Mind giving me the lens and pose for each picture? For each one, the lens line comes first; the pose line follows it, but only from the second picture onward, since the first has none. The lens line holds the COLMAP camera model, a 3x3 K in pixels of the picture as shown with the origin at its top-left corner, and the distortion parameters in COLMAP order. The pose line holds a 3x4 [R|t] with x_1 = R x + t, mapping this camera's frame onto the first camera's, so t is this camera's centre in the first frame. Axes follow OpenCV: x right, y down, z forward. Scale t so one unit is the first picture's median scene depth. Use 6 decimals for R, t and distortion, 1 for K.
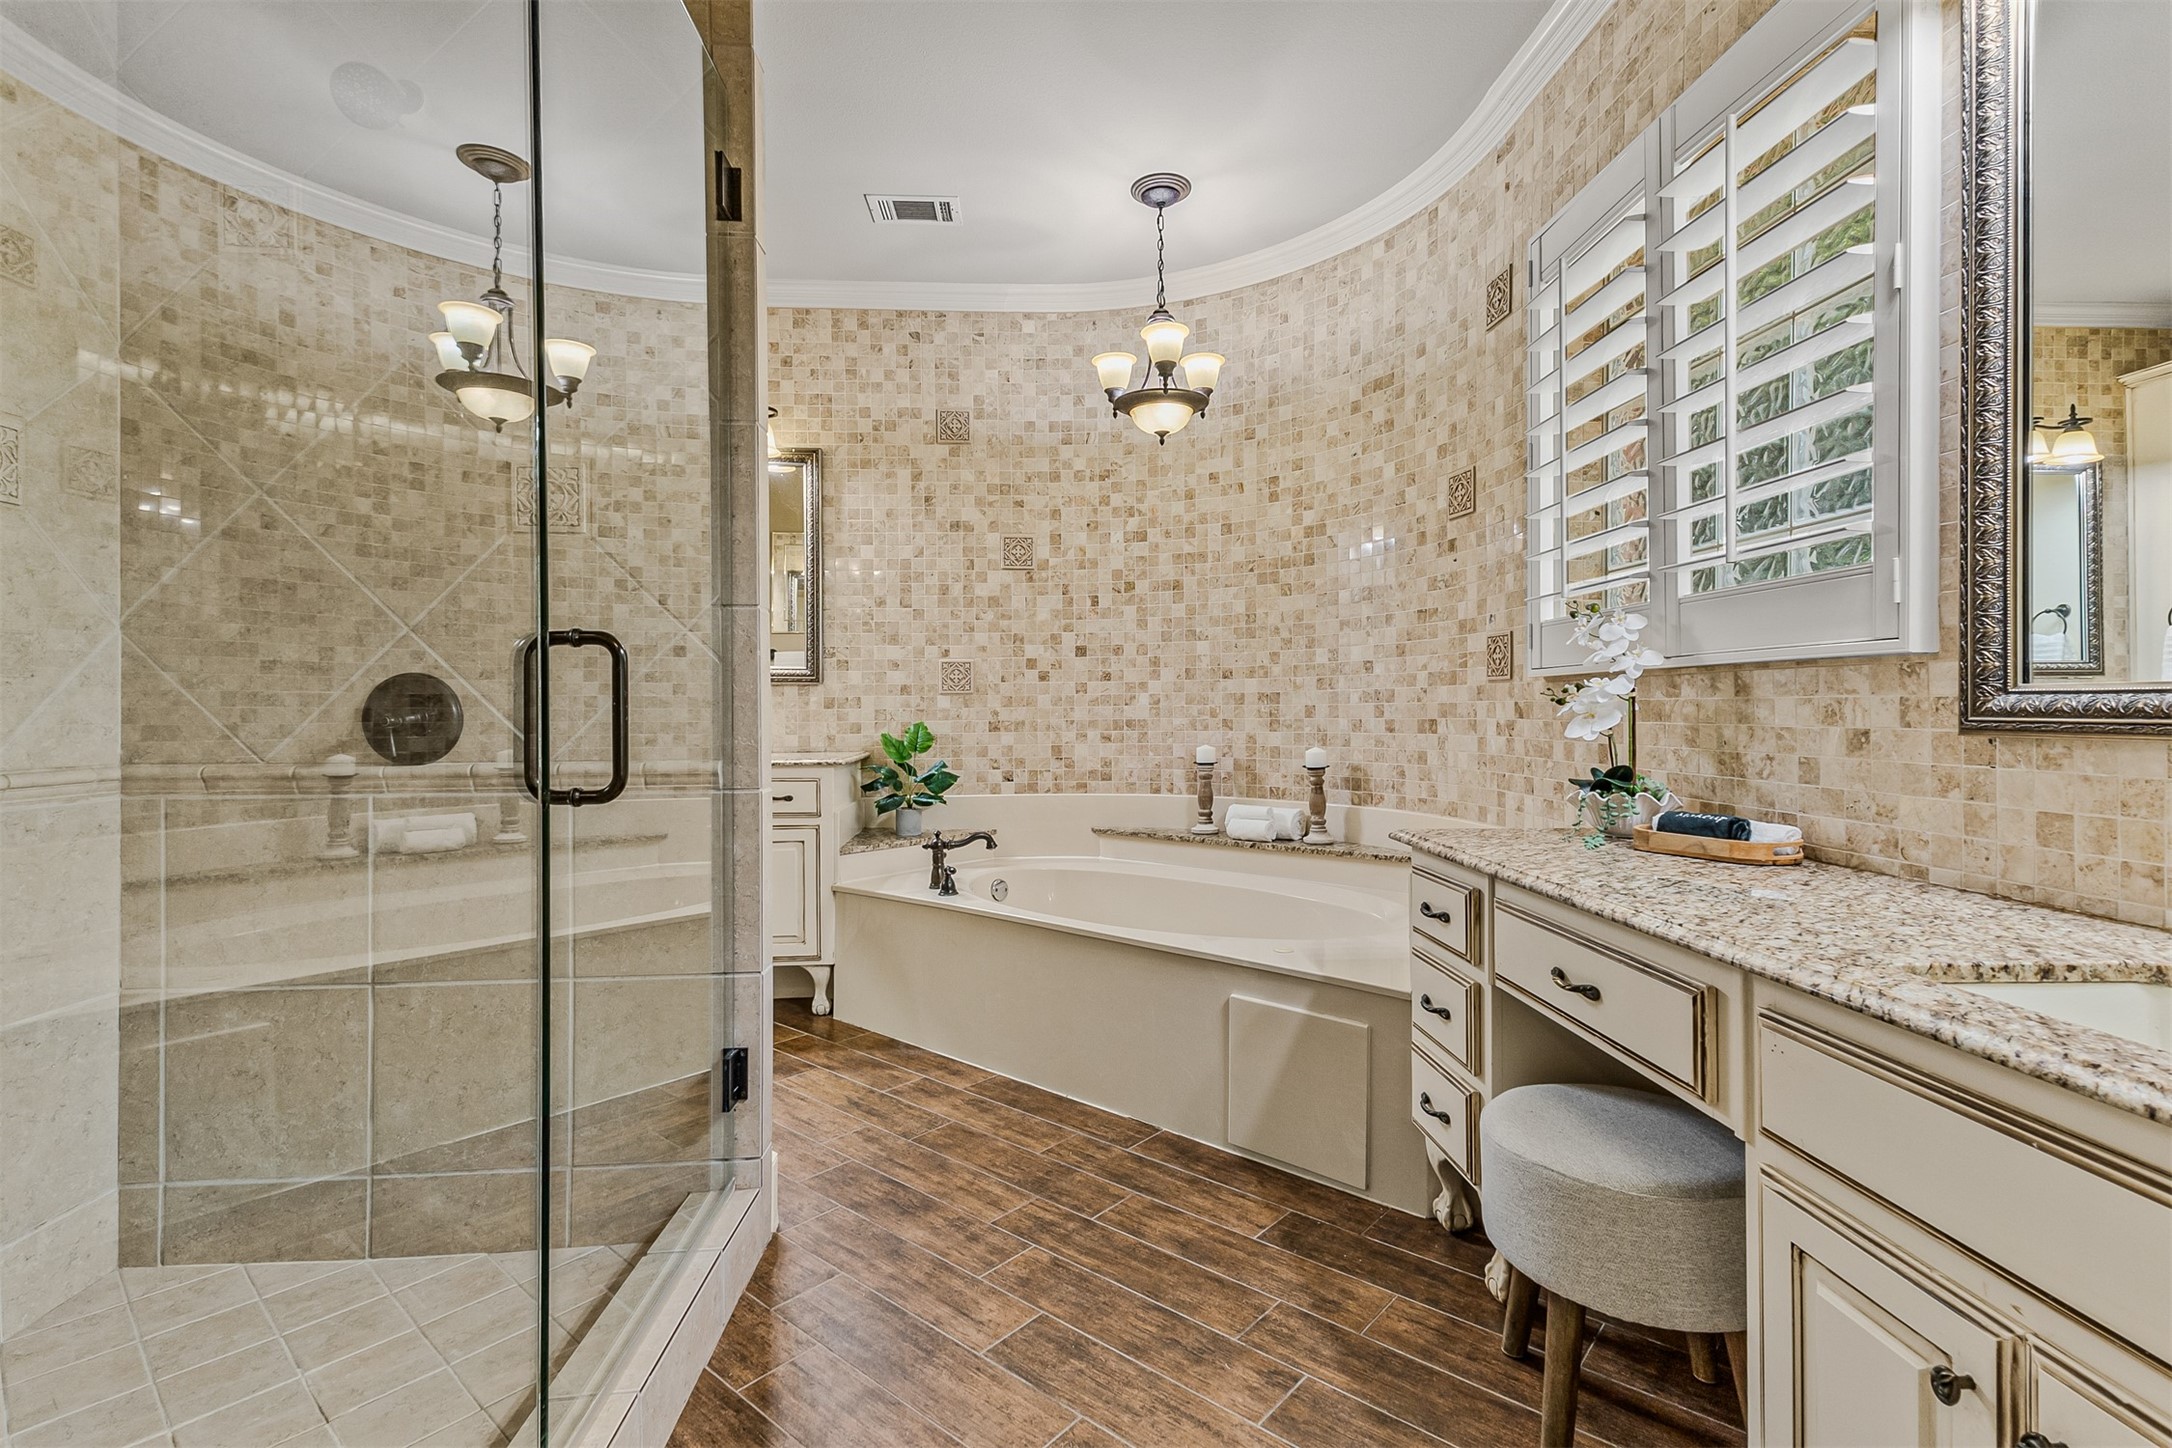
lens RADIAL K [[1066.0, 0, 1086.0], [0, 1066.0, 724.0], [0, 0, 1]] dist [0.000532, -0.000033]
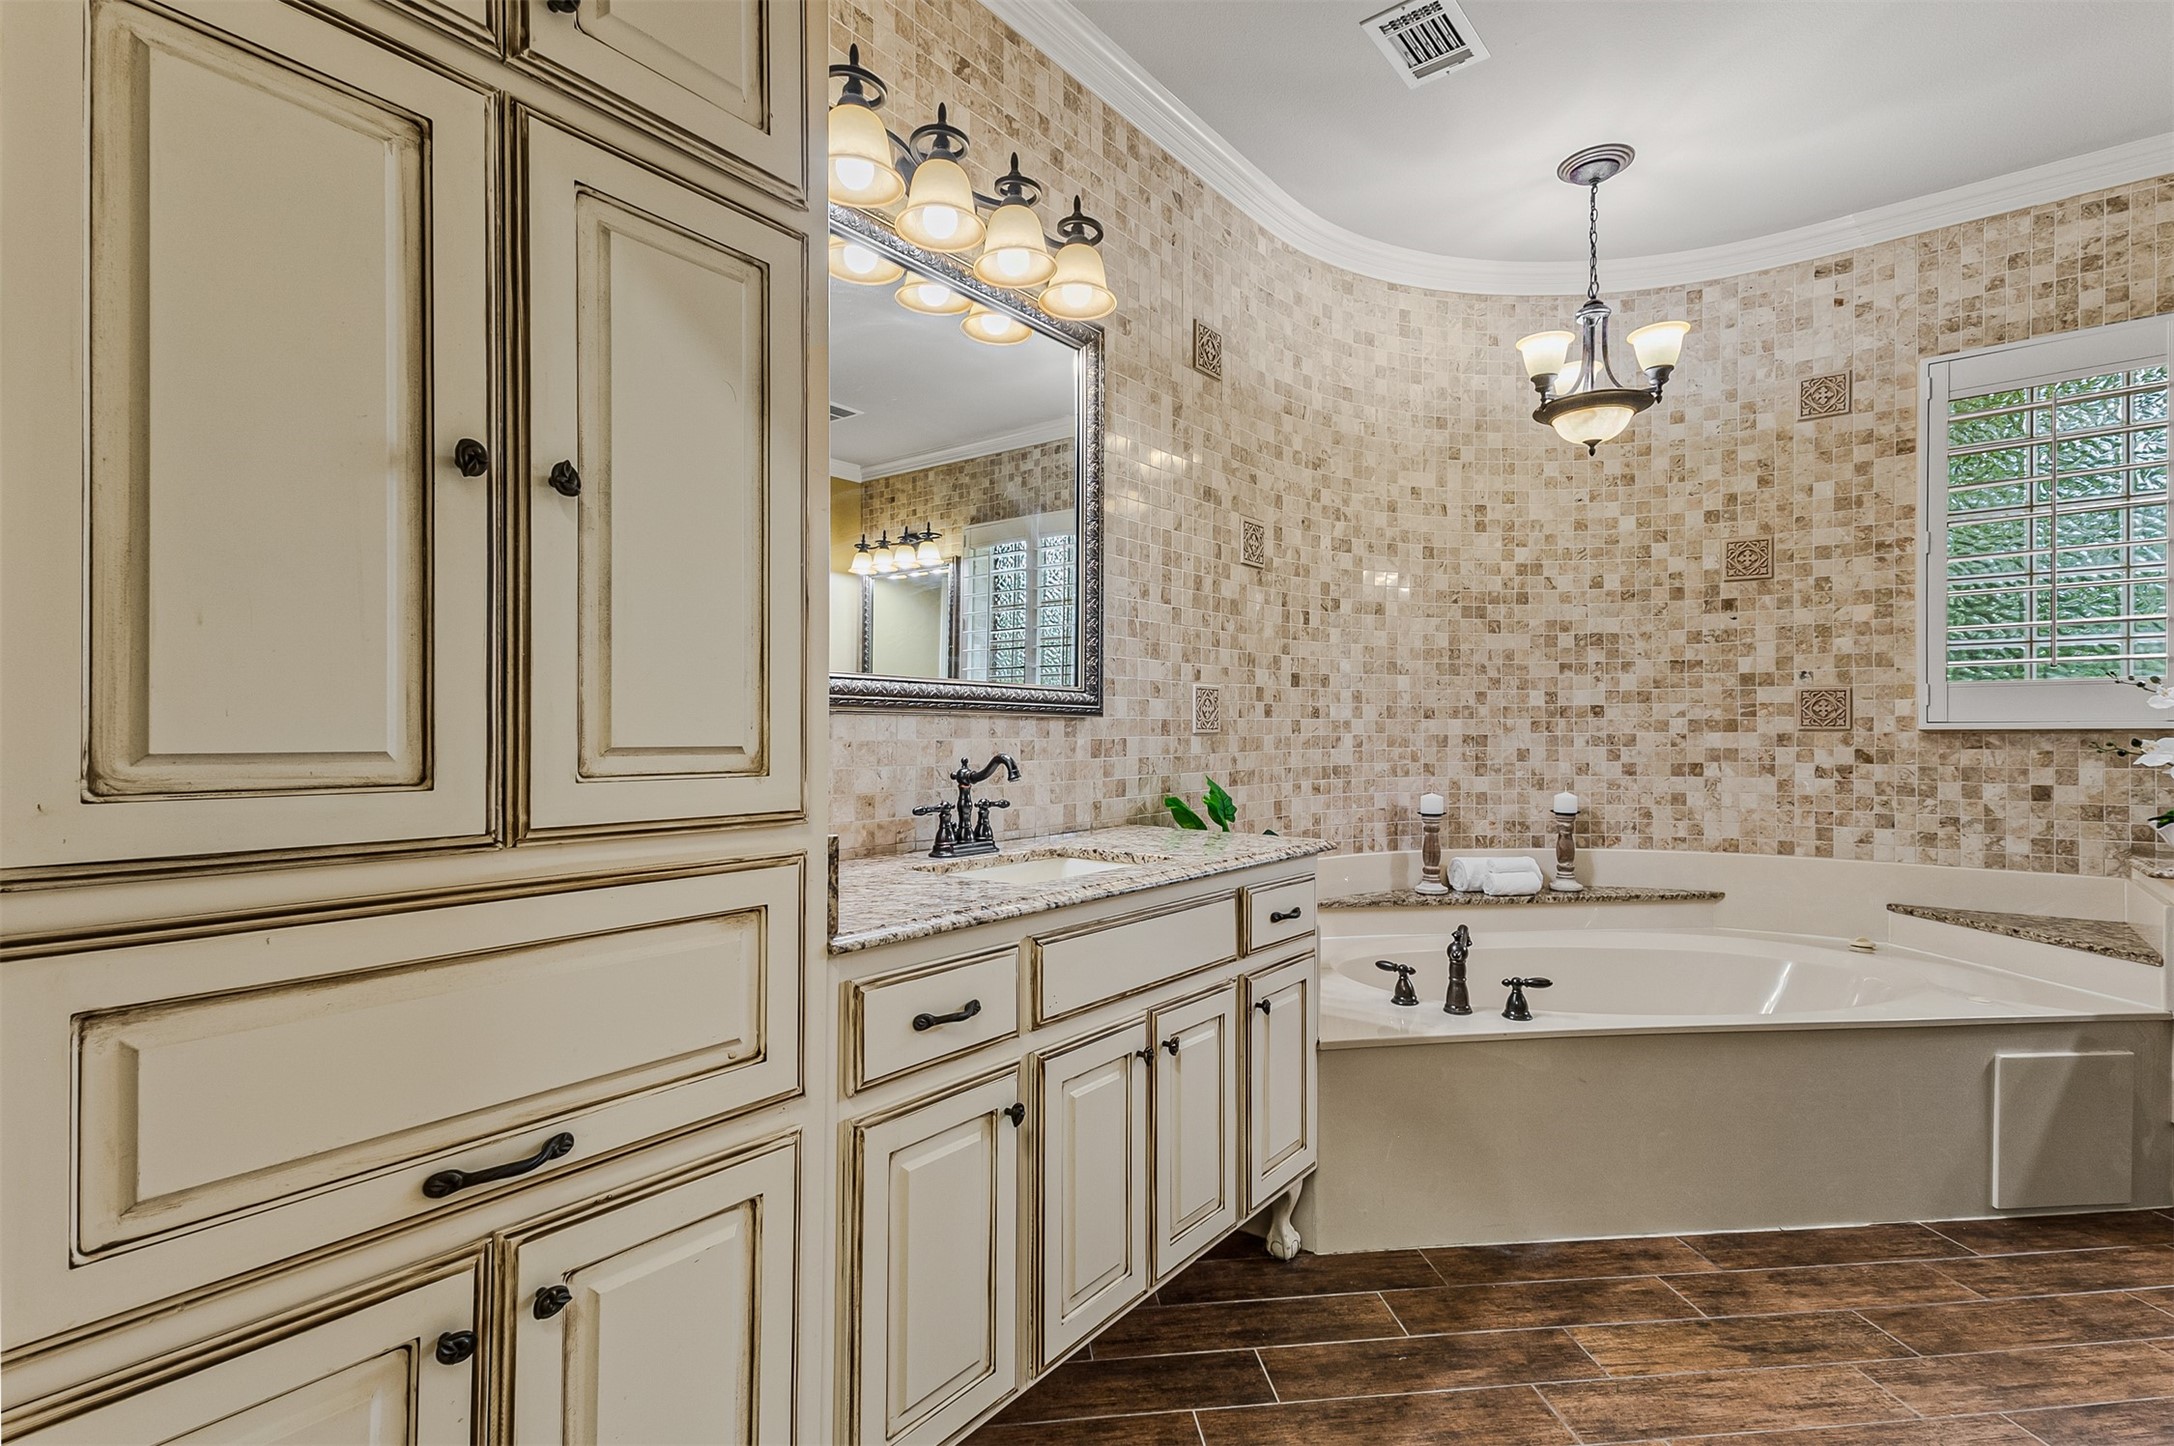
lens RADIAL K [[1046.4, 0, 1084.1], [0, 1046.4, 739.9], [0, 0, 1]] dist [0.005600, -0.000695]
pose [[0.650704, -0.002191, 0.759329, -0.734908], [0.006639, 0.999974, -0.002803, -0.024206], [-0.759303, 0.006866, 0.650701, 0.650371]]
